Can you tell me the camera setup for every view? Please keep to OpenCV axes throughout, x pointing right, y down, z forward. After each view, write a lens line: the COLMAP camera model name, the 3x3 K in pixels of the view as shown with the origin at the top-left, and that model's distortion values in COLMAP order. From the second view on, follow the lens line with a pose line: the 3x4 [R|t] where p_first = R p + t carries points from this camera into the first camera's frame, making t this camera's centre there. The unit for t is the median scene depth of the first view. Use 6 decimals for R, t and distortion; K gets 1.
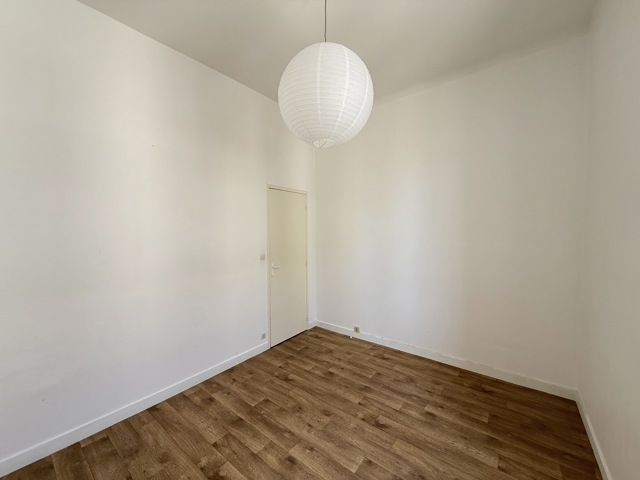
lens RADIAL K [[257.4, 0, 317.0], [0, 257.4, 246.3], [0, 0, 1]] dist [0.003010, 0.000372]
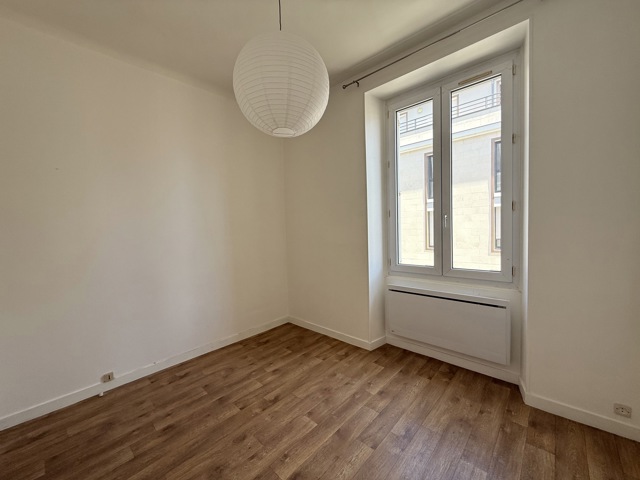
lens RADIAL K [[257.4, 0, 317.0], [0, 257.4, 238.4], [0, 0, 1]] dist [0.003010, 0.000372]
pose [[0.084247, -0.041244, 0.995591, -0.676445], [0.084902, 0.995807, 0.034069, -0.023875], [-0.992821, 0.081657, 0.087395, 0.541351]]
